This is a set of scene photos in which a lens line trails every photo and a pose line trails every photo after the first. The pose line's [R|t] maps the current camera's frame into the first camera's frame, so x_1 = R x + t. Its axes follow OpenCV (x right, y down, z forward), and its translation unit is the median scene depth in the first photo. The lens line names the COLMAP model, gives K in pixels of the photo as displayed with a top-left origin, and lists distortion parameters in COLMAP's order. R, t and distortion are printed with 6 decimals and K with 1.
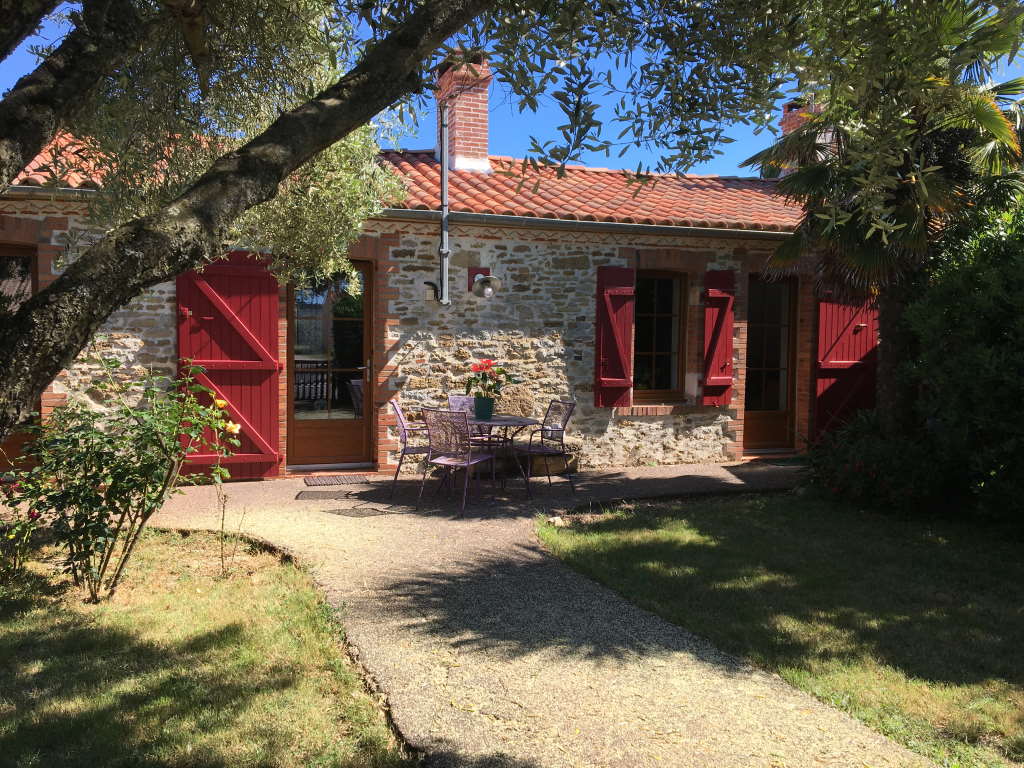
lens RADIAL K [[866.5, 0, 510.0], [0, 866.5, 389.2], [0, 0, 1]] dist [0.043602, -0.064249]
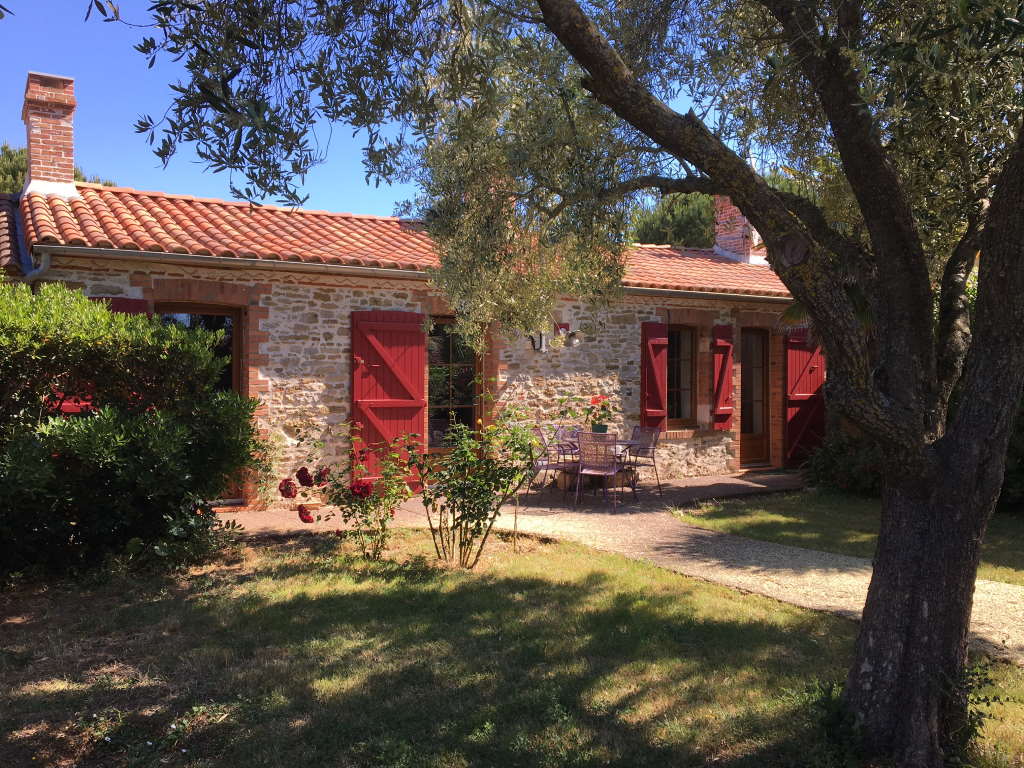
lens RADIAL K [[866.5, 0, 514.3], [0, 866.5, 381.2], [0, 0, 1]] dist [0.043602, -0.064249]
pose [[0.977119, -0.012541, 0.212321, -0.356904], [0.024995, 0.998114, -0.056076, 0.012352], [-0.211217, 0.060100, 0.975590, -0.202024]]
